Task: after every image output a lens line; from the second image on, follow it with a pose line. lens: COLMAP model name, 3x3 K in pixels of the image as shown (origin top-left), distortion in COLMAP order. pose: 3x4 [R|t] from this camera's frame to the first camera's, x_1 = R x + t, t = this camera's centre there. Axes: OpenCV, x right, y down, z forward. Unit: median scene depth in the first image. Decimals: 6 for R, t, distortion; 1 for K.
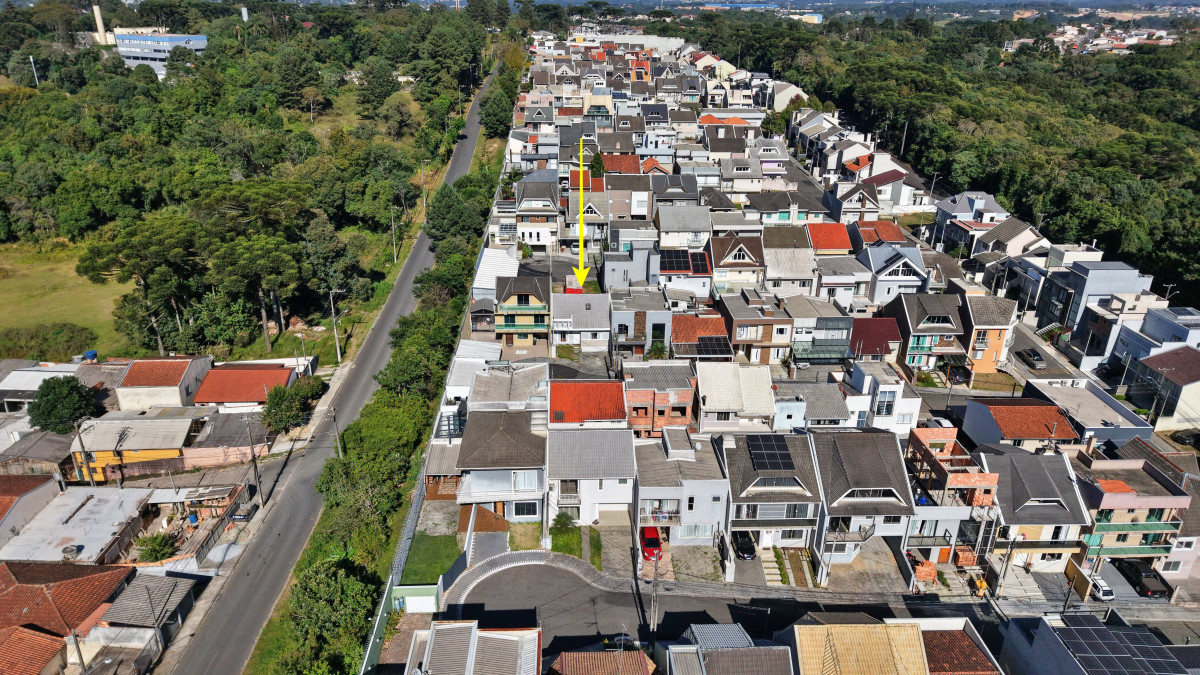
lens RADIAL K [[803.0, 0, 600.0], [0, 803.0, 337.5], [0, 0, 1]] dist [0.030687, -0.033836]
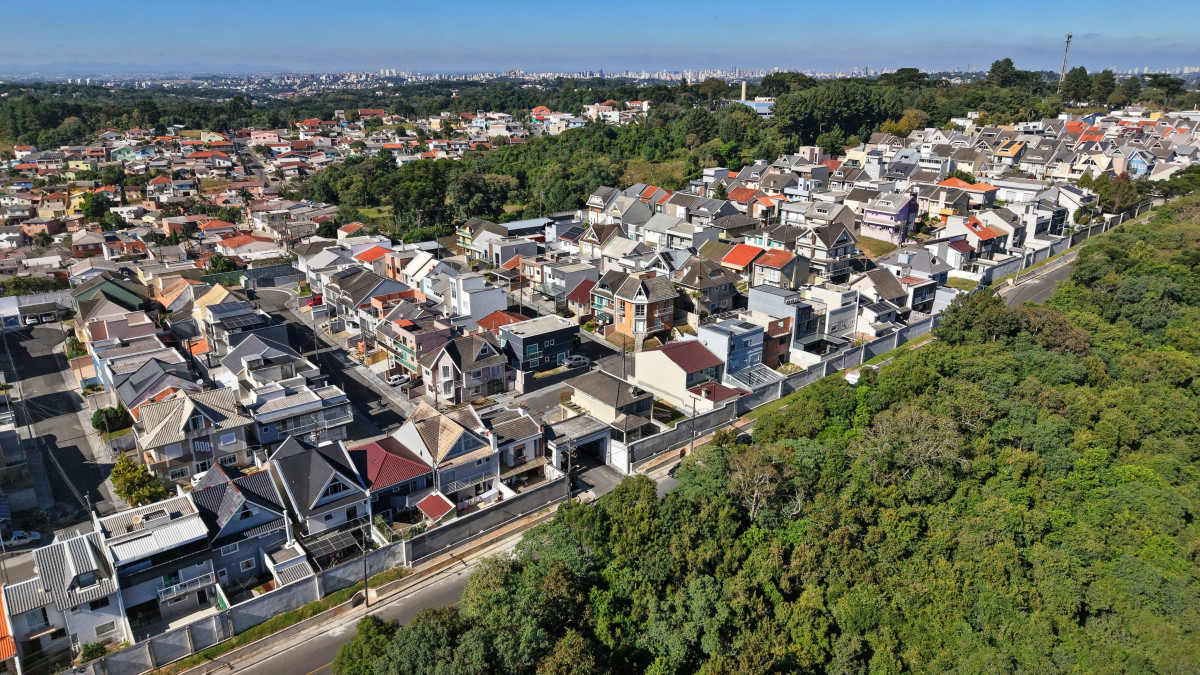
lens RADIAL K [[803.0, 0, 600.0], [0, 803.0, 337.5], [0, 0, 1]] dist [0.030687, -0.033836]
pose [[0.587698, 0.243007, -0.771725, 1.480816], [-0.308044, 0.949197, 0.064304, -0.024307], [0.748145, 0.199933, 0.632698, 0.125788]]
